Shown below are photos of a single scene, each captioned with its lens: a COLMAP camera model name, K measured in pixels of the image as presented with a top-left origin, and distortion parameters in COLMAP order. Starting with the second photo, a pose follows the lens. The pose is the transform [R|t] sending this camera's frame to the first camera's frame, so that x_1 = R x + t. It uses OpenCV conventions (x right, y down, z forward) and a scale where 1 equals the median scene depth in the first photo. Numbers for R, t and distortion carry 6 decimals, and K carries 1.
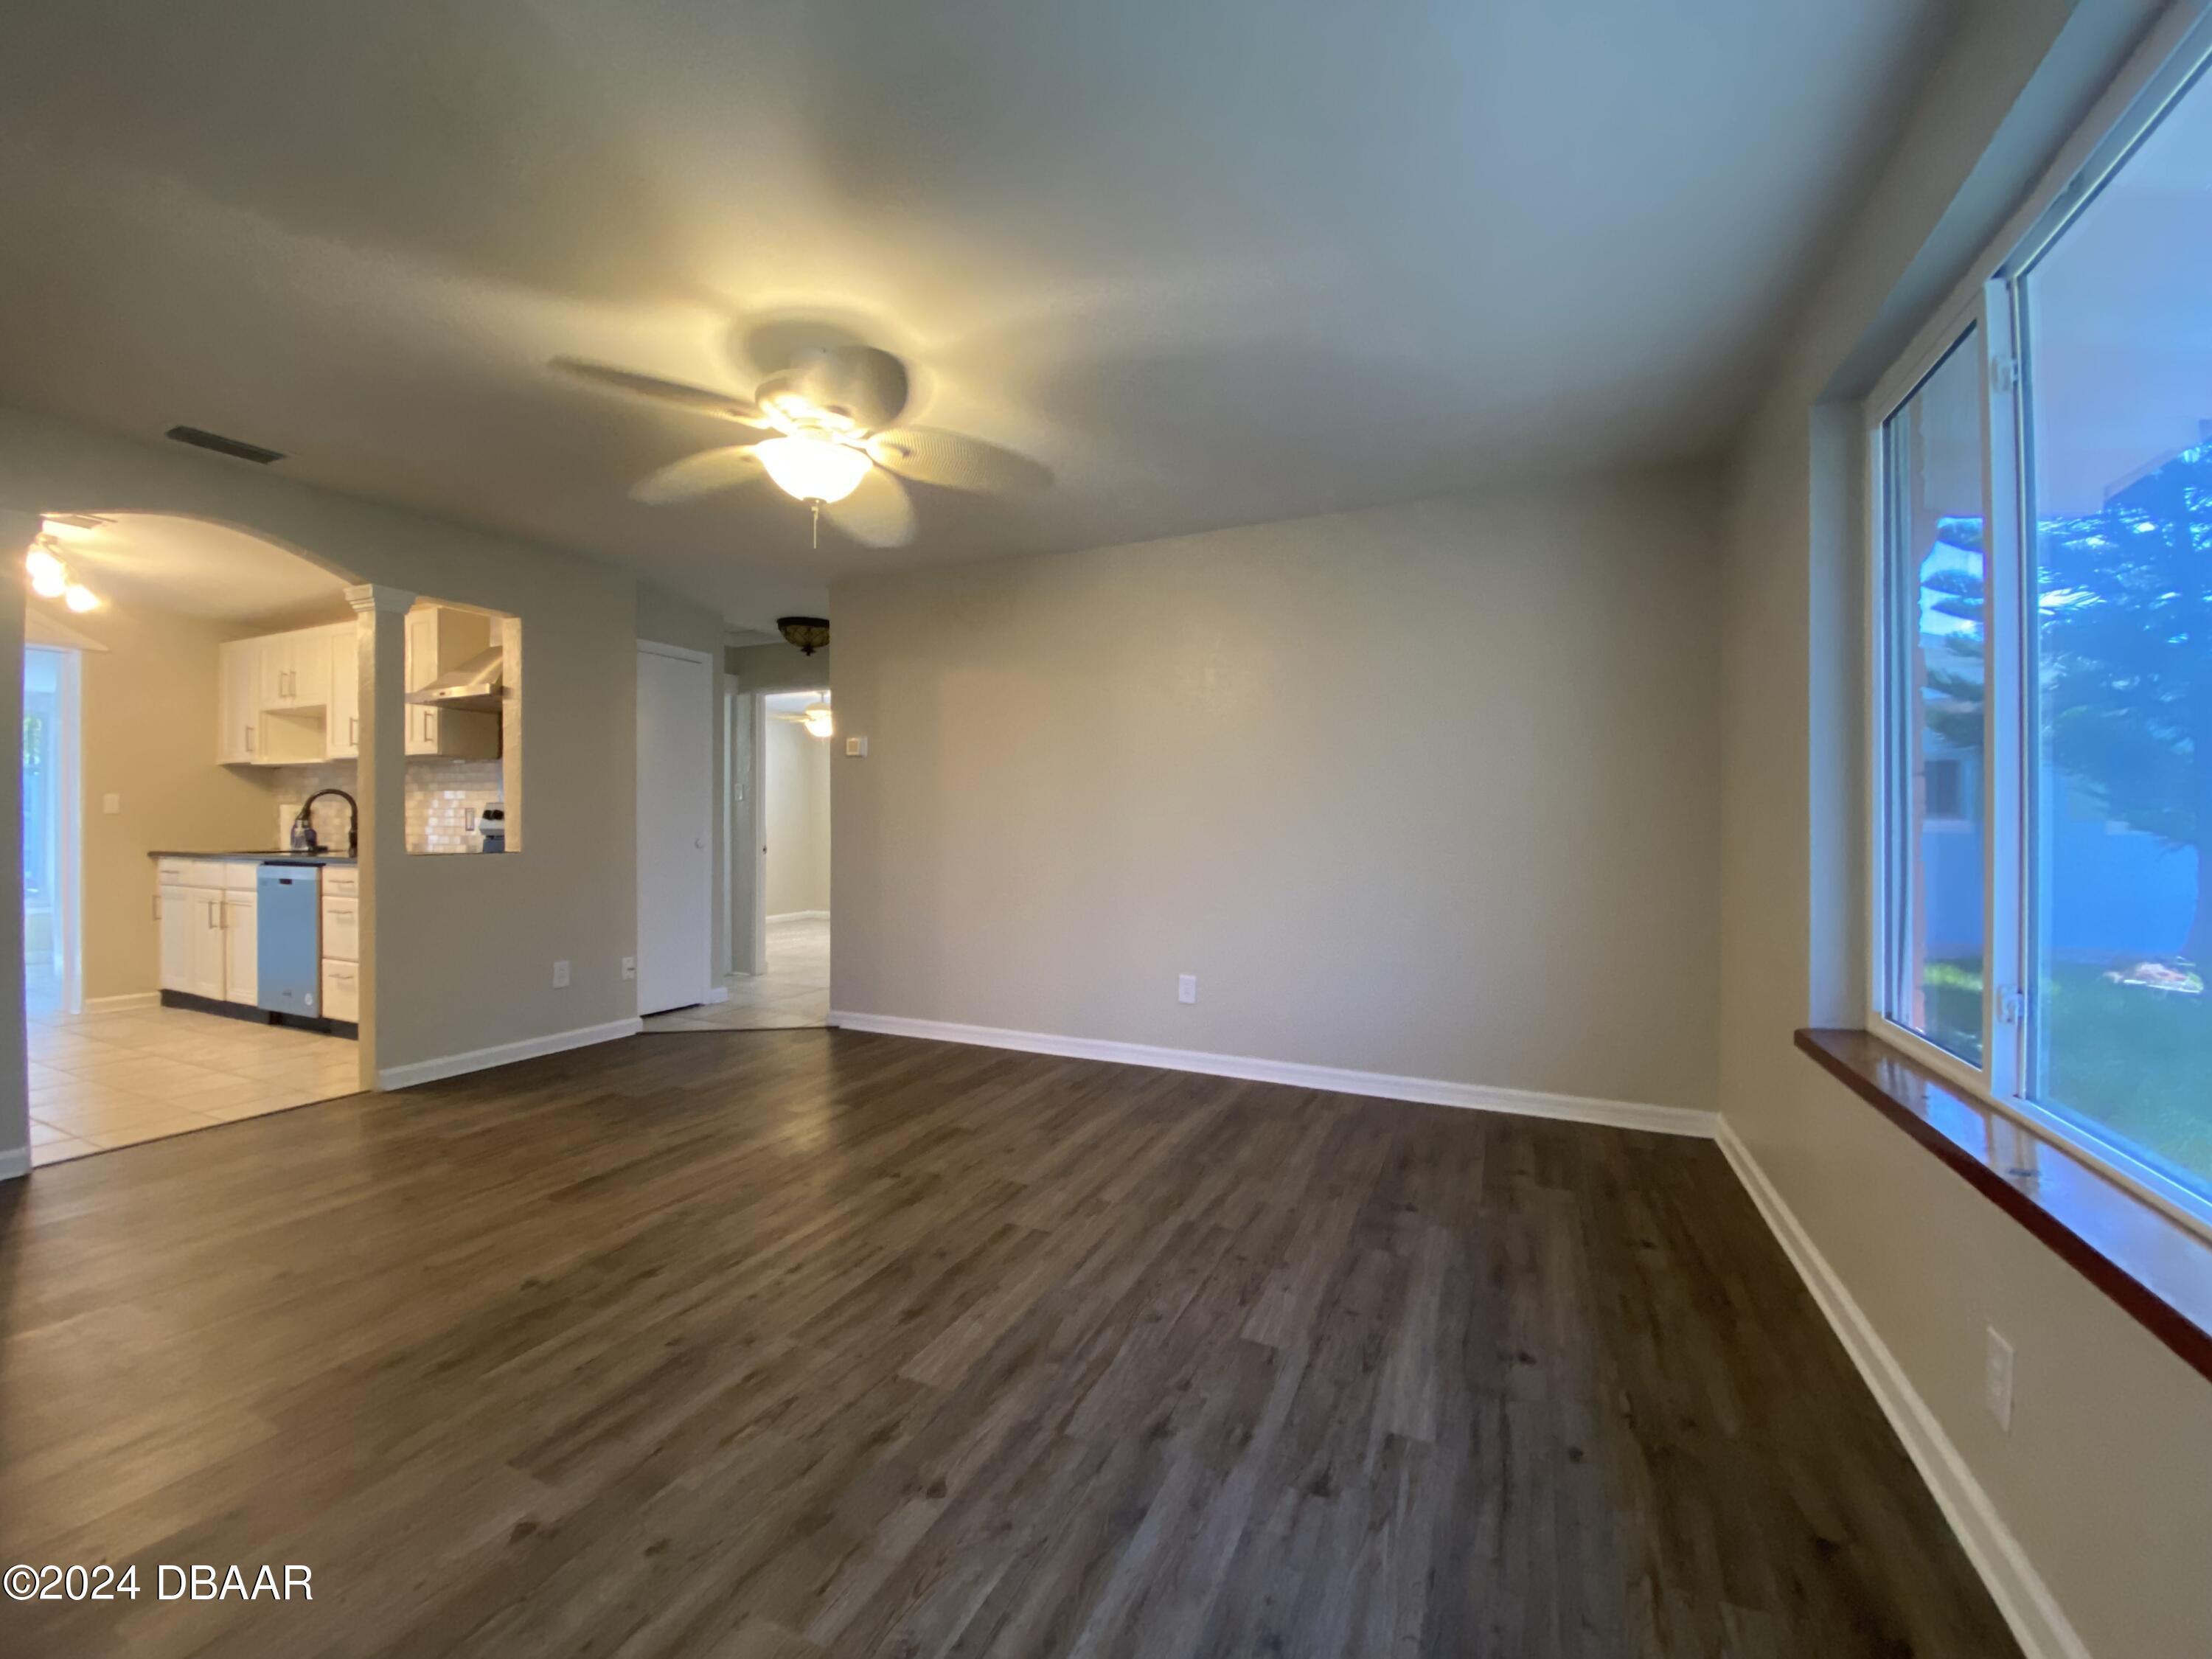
lens RADIAL K [[902.2, 0, 1100.1], [0, 902.2, 824.8], [0, 0, 1]] dist [0.039036, -0.028657]
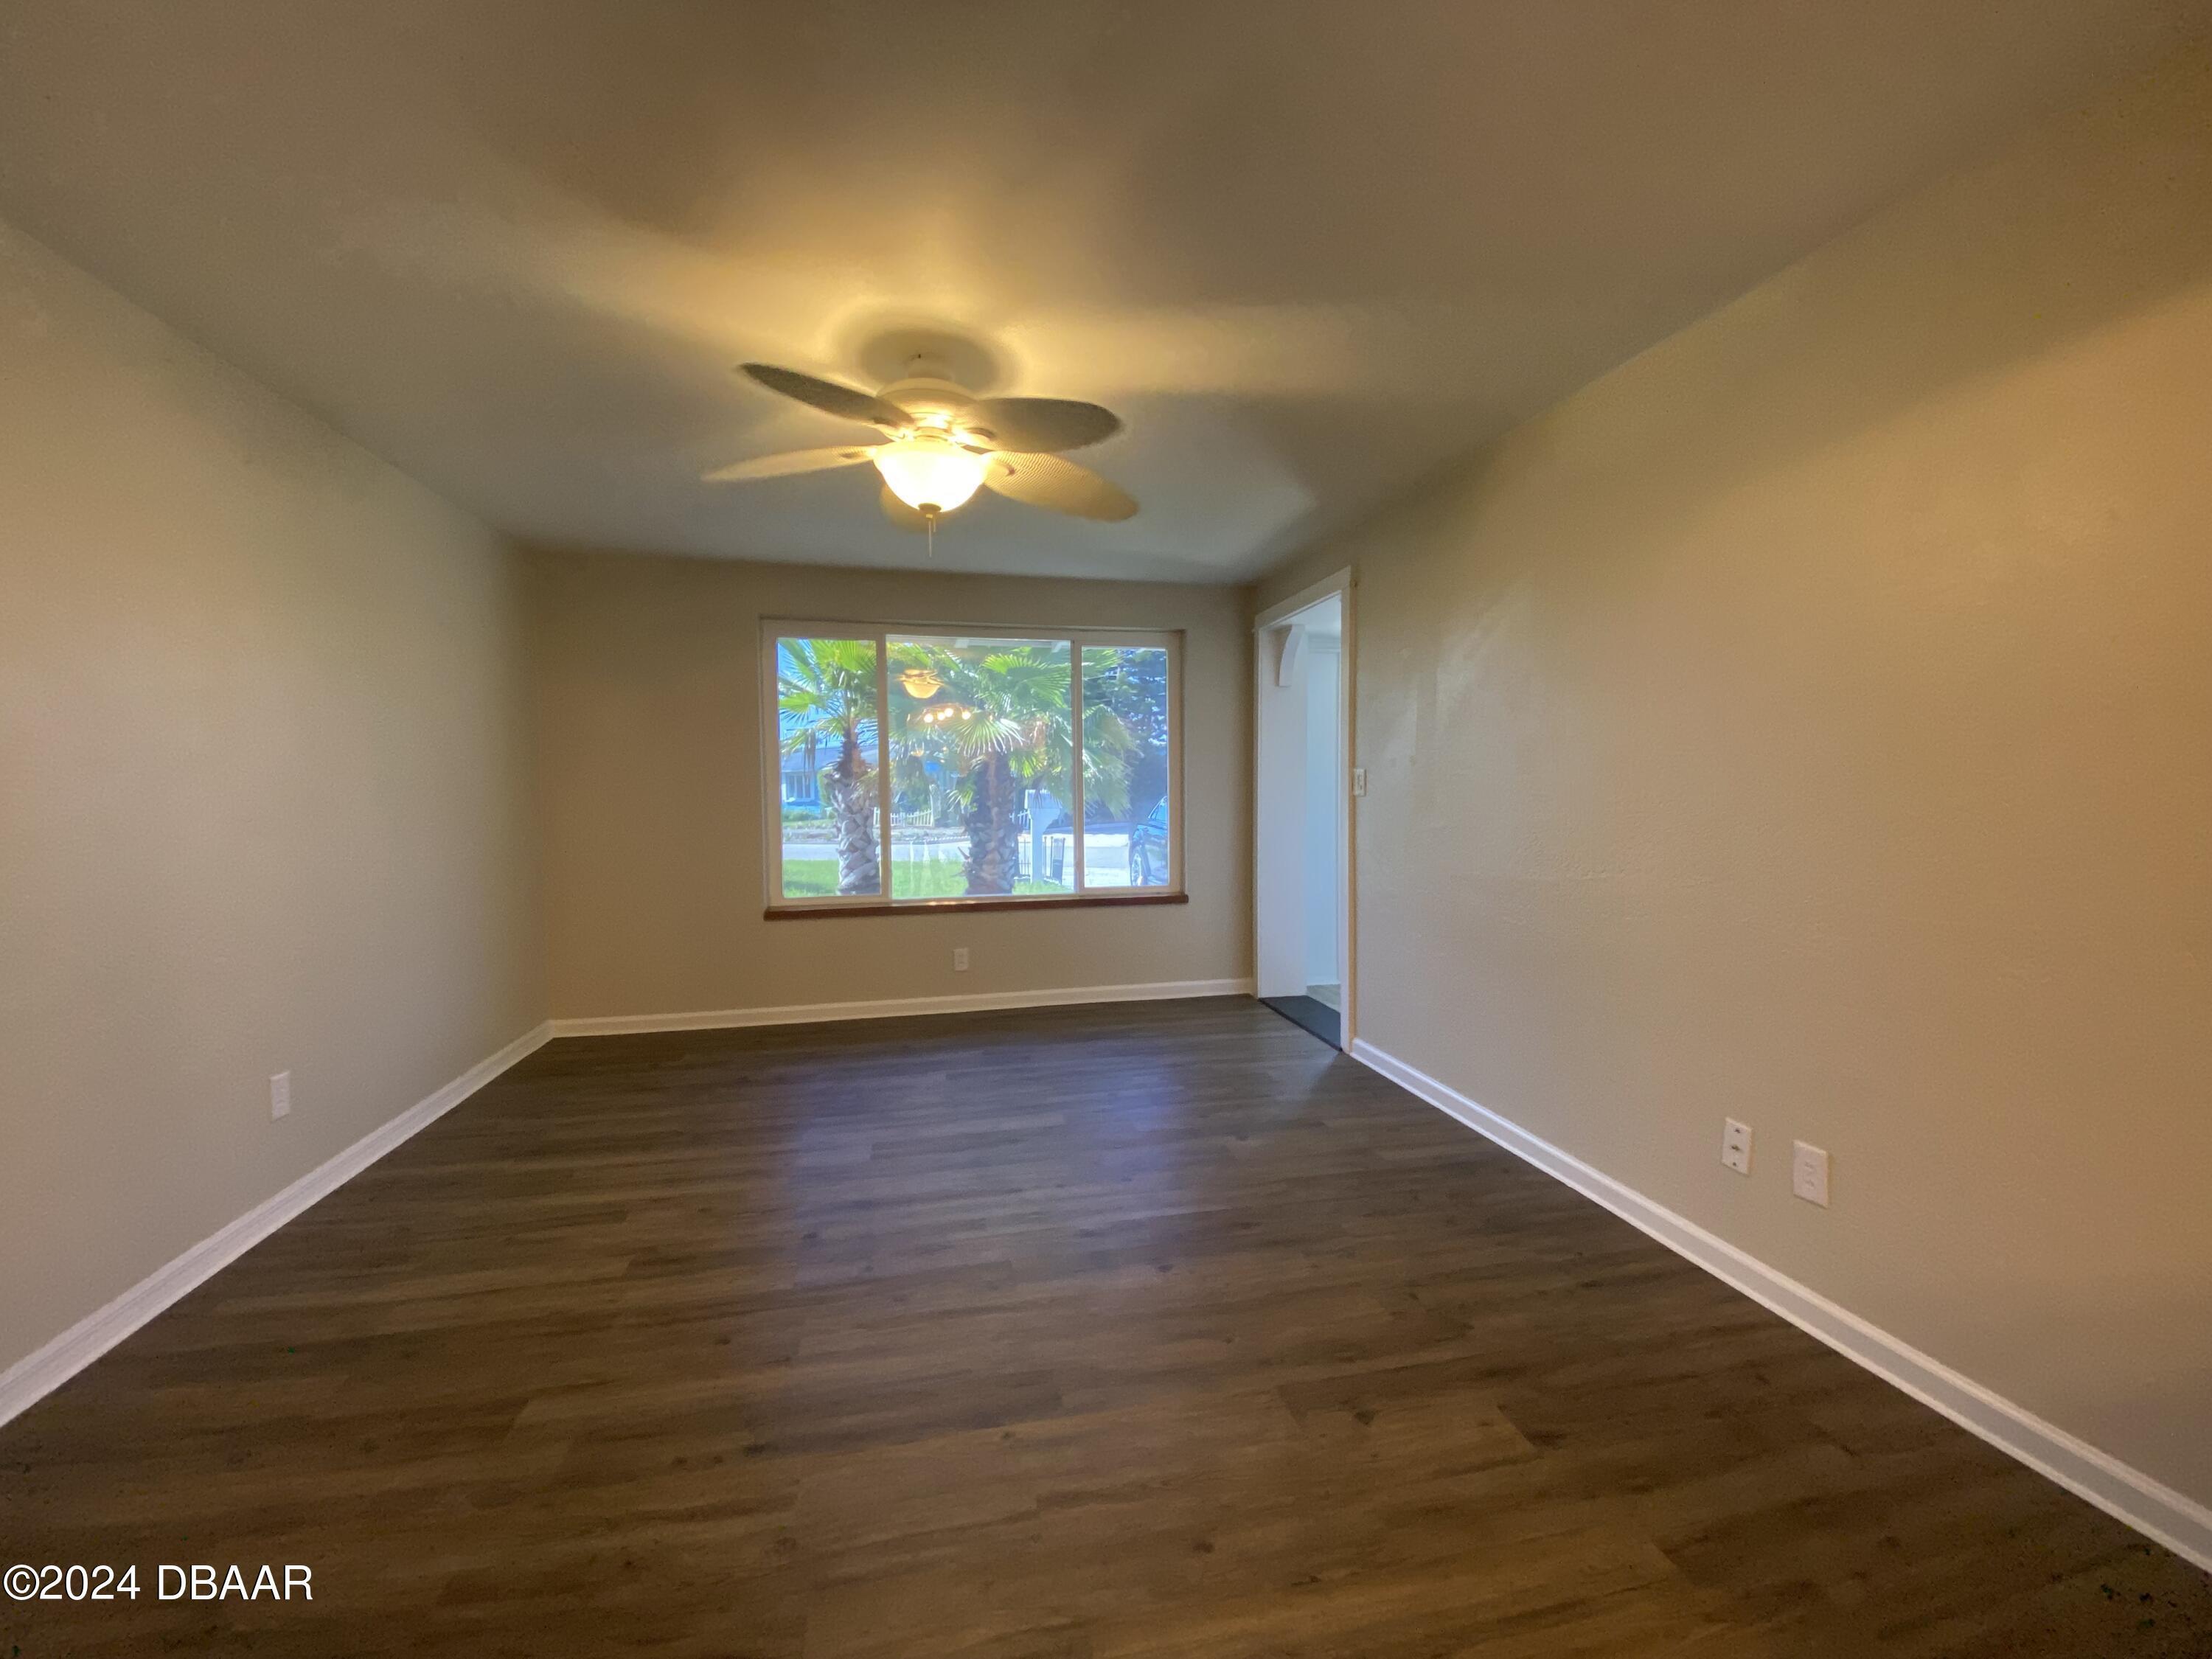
lens RADIAL K [[902.2, 0, 1100.1], [0, 902.2, 824.8], [0, 0, 1]] dist [0.039036, -0.028657]
pose [[-0.601554, -0.022676, 0.798510, -1.137958], [0.014695, 0.999114, 0.039443, -0.042569], [-0.798697, 0.035461, -0.600688, 1.351827]]
